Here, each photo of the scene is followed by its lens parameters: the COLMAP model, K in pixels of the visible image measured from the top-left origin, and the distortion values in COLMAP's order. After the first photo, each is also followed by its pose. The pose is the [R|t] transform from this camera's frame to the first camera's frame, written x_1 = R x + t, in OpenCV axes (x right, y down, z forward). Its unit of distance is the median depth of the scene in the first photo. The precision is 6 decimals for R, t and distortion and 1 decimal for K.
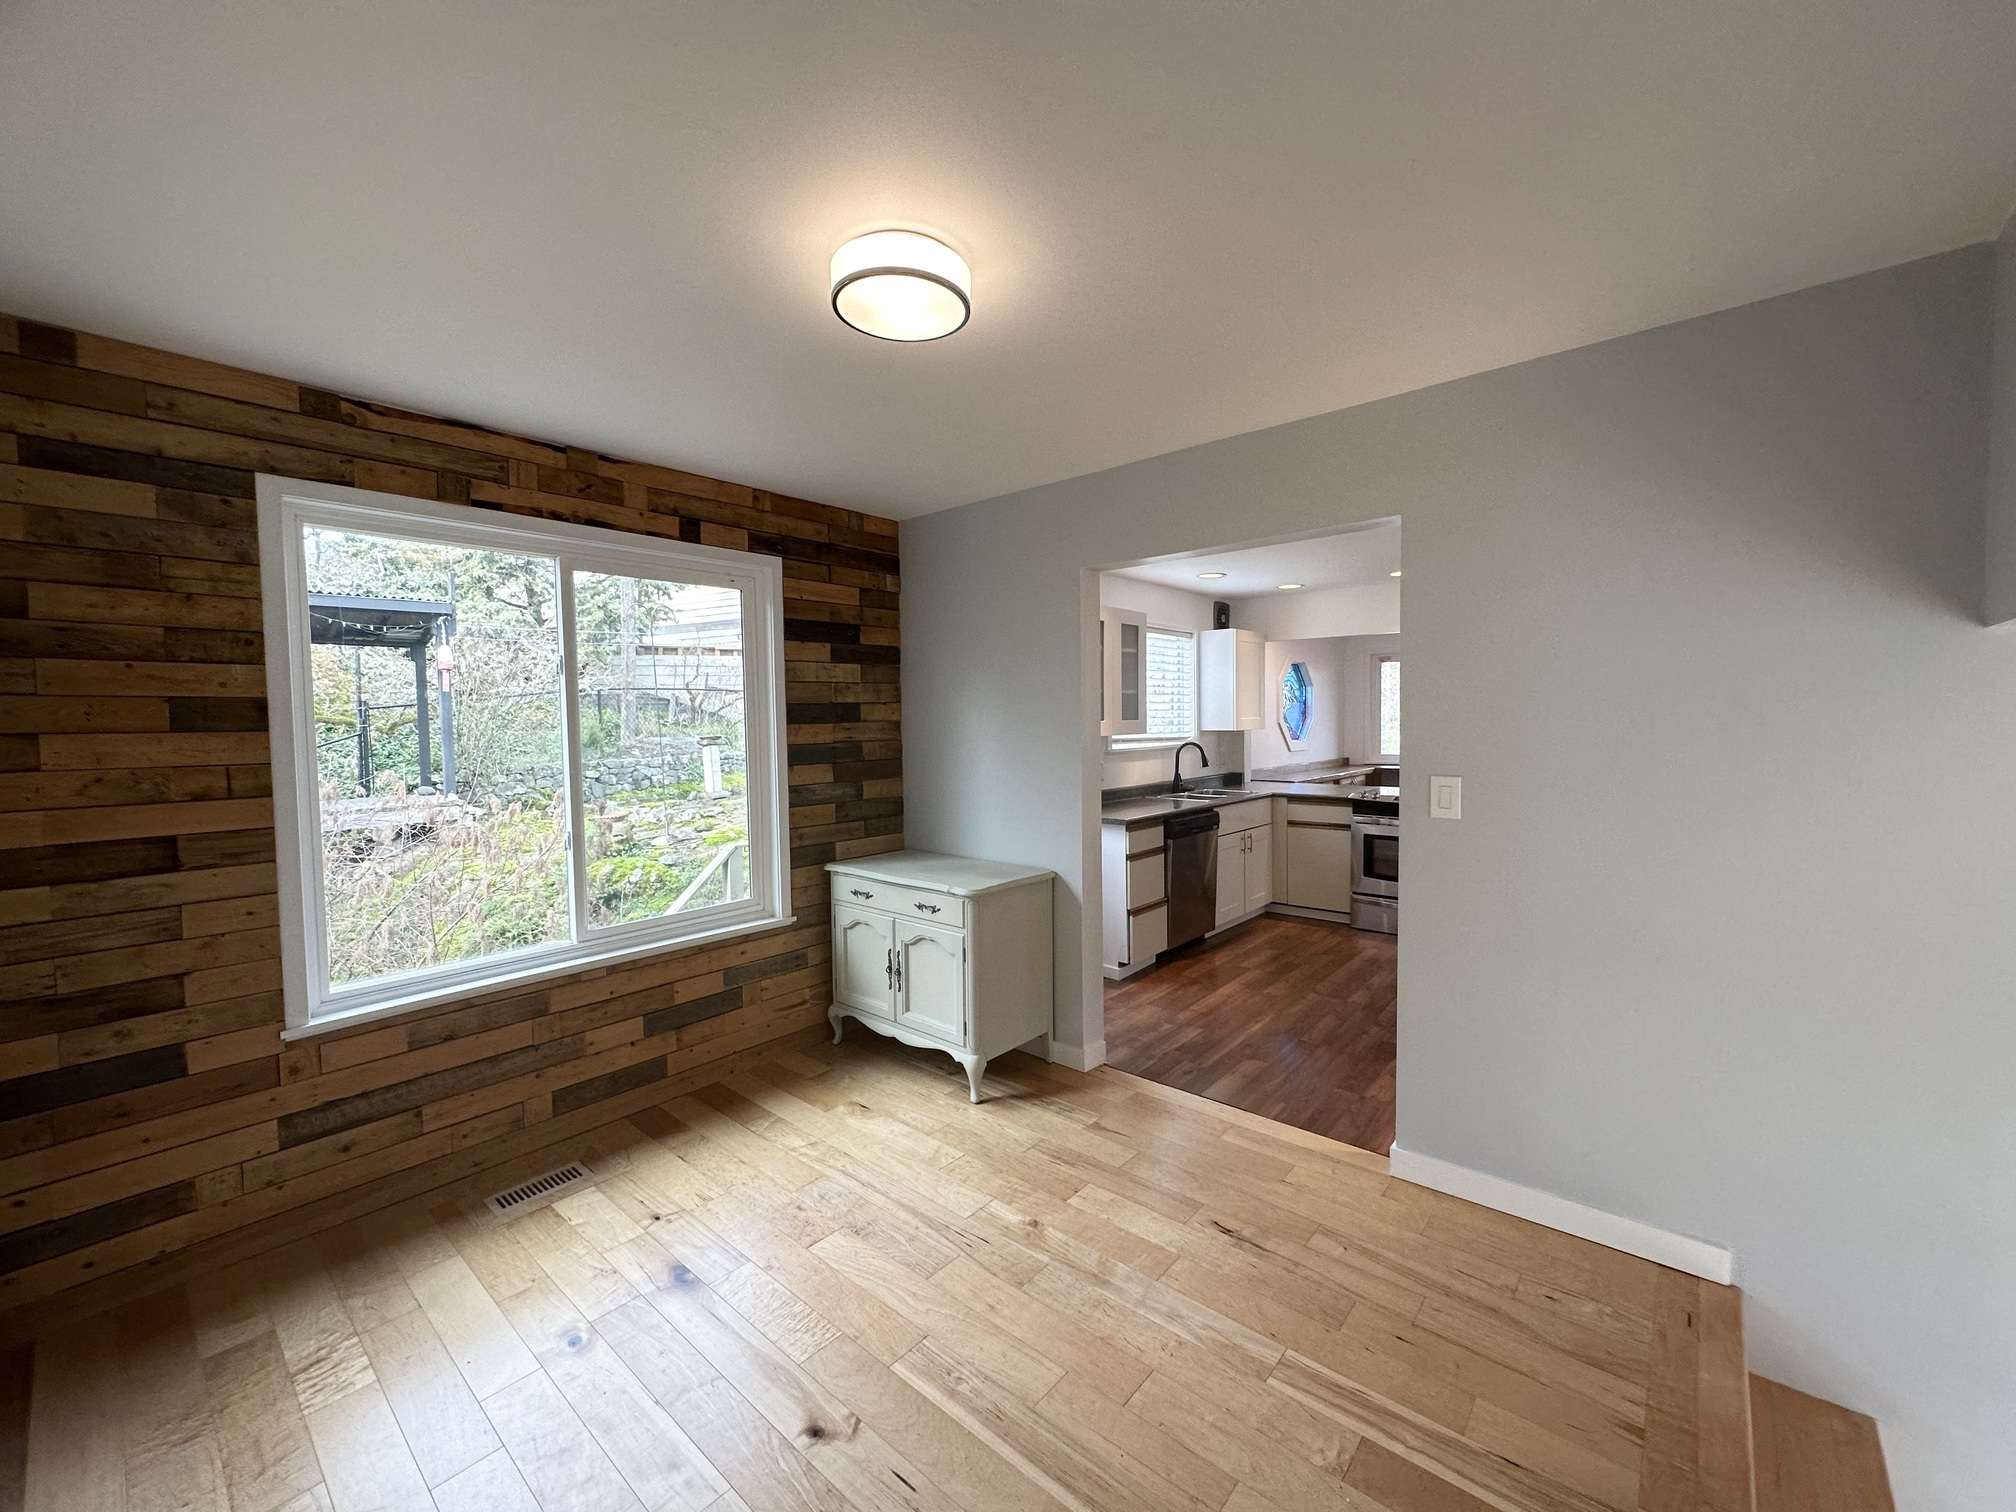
lens RADIAL K [[801.4, 0, 1012.7], [0, 801.4, 756.9], [0, 0, 1]] dist [-0.000557, 0.000687]
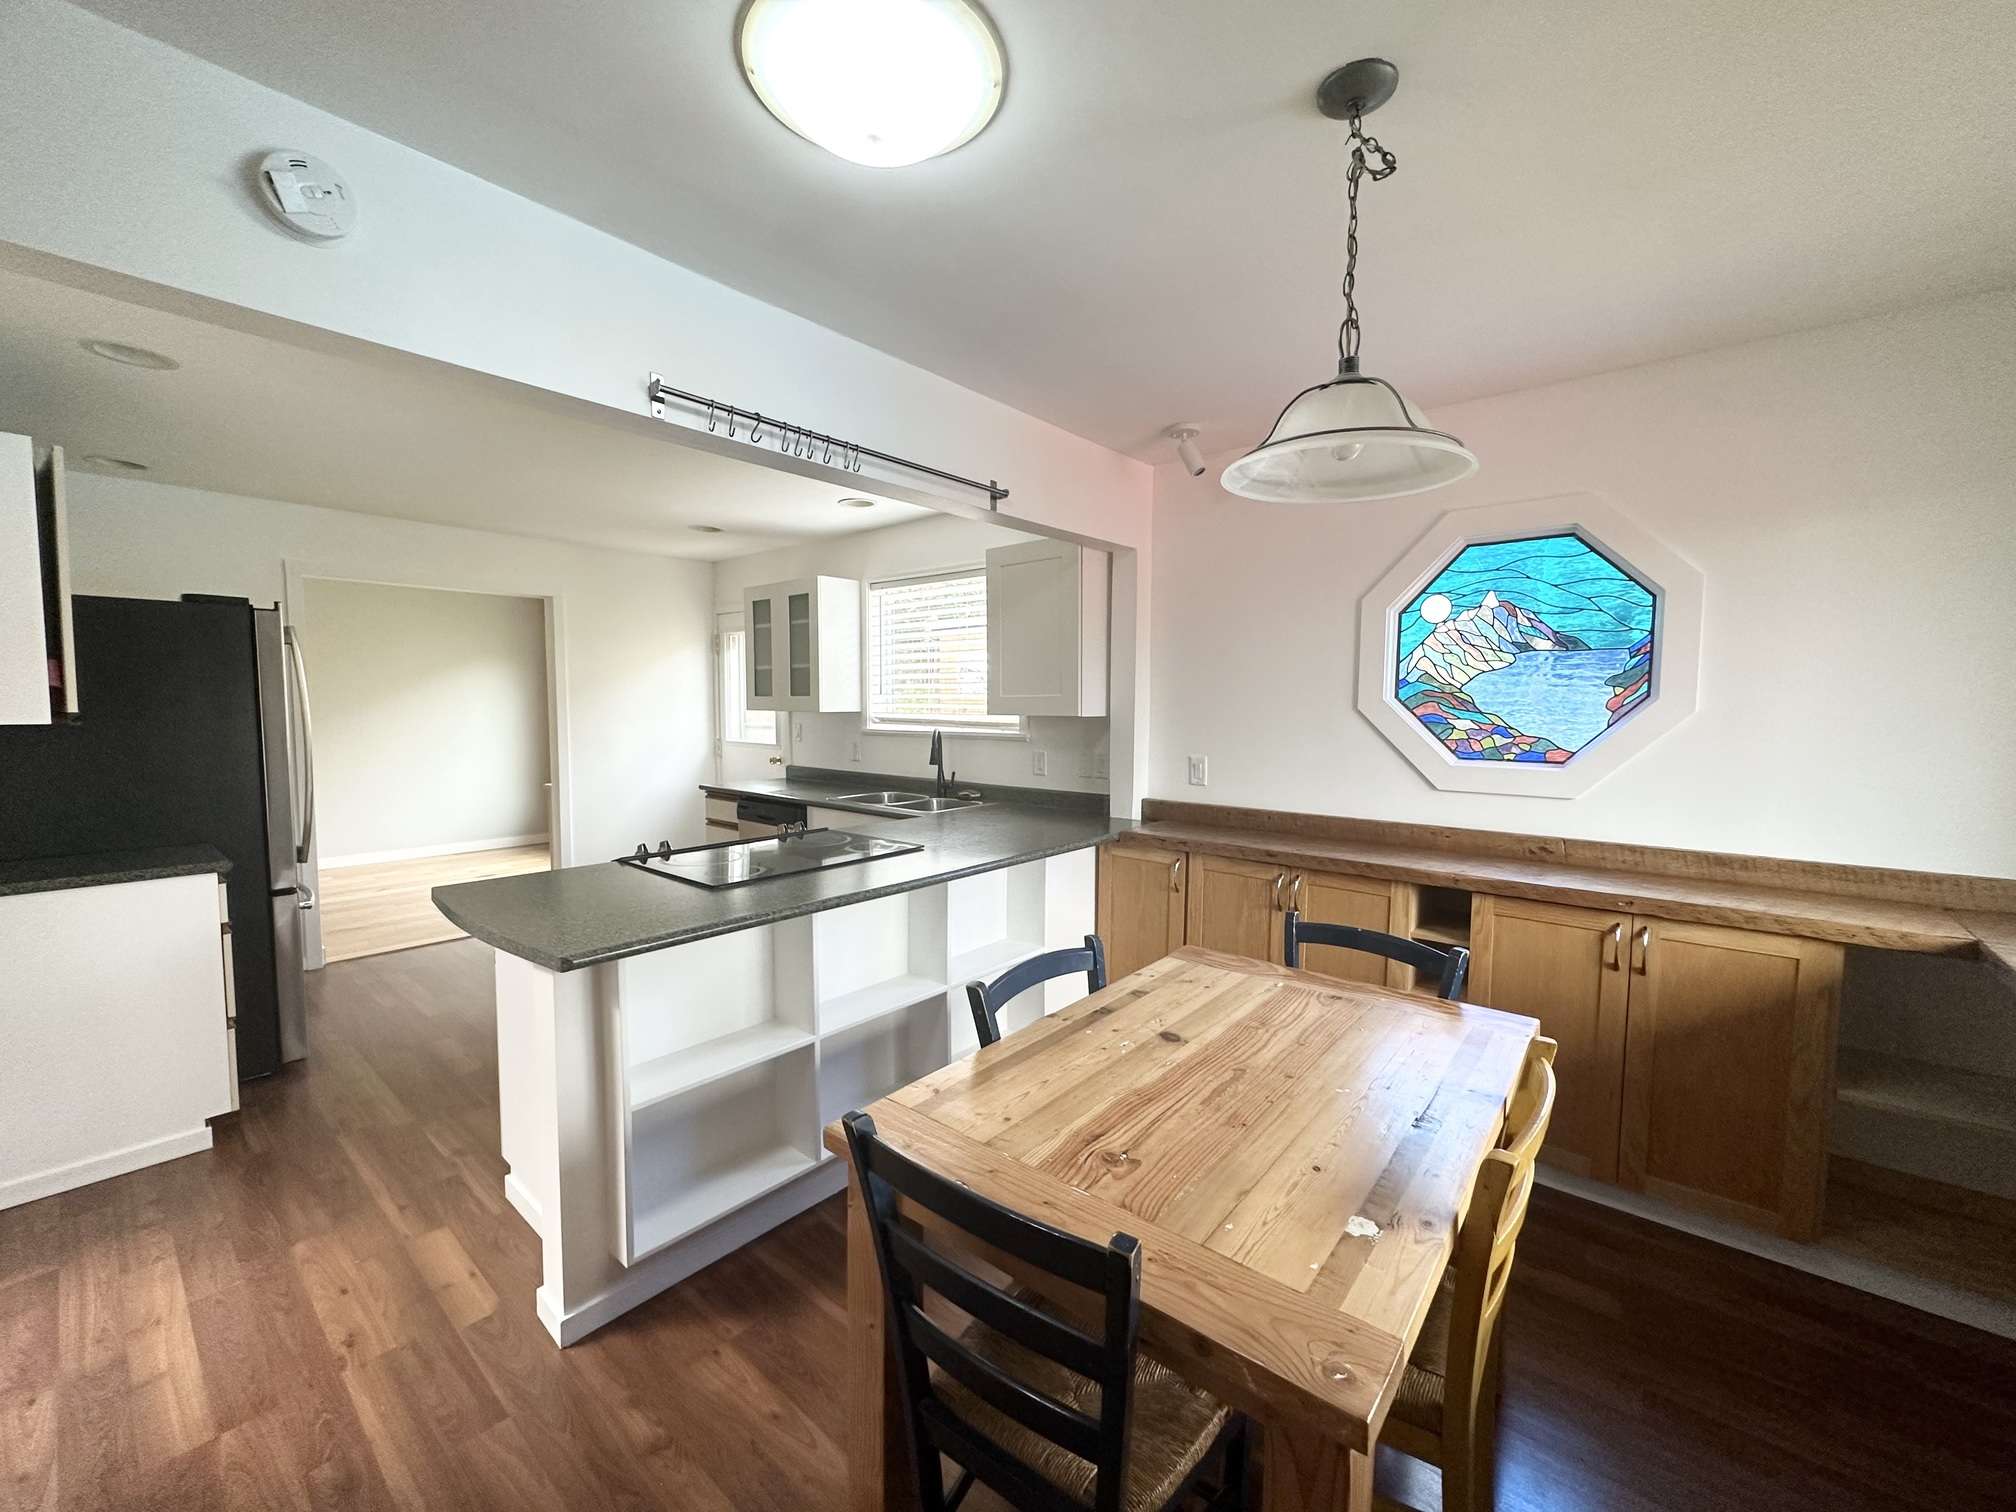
lens RADIAL K [[801.4, 0, 1006.2], [0, 801.4, 759.7], [0, 0, 1]] dist [-0.000557, 0.000687]
pose [[0.002678, 0.087238, -0.996184, 0.898759], [-0.050362, 0.994935, 0.086993, -0.053522], [0.998727, 0.049936, 0.007058, 1.014954]]
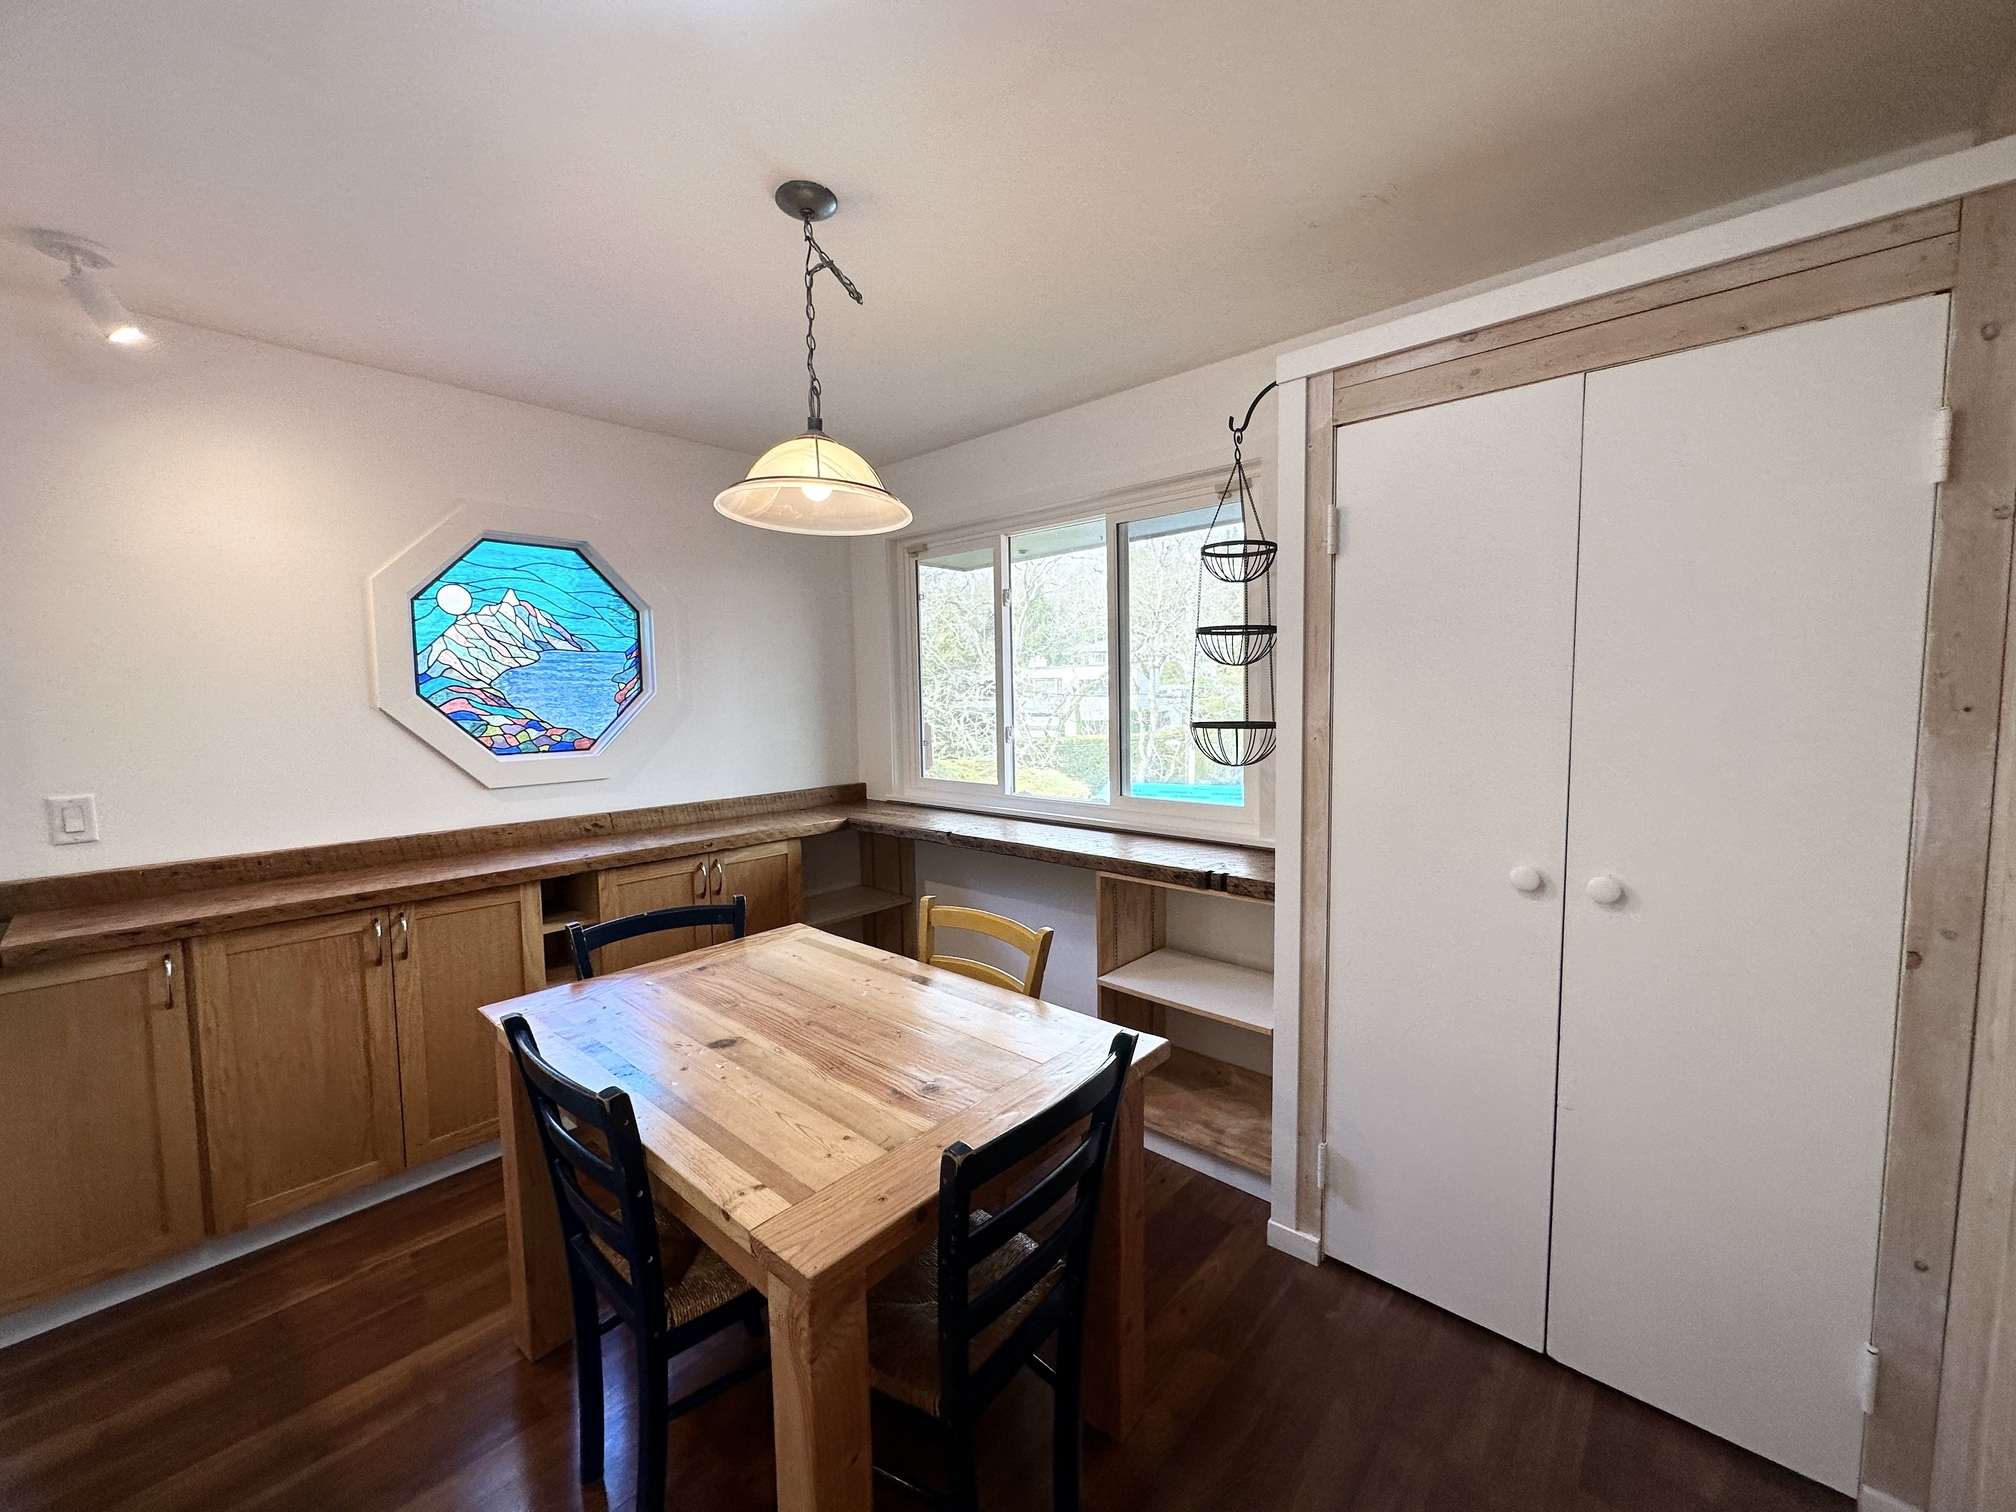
lens RADIAL K [[801.4, 0, 1010.2], [0, 801.4, 765.3], [0, 0, 1]] dist [-0.000557, 0.000687]
pose [[0.999757, 0.003179, -0.021791, 0.740946], [-0.002137, 0.998859, 0.047715, -0.043599], [0.021918, -0.047657, 0.998623, 0.825961]]
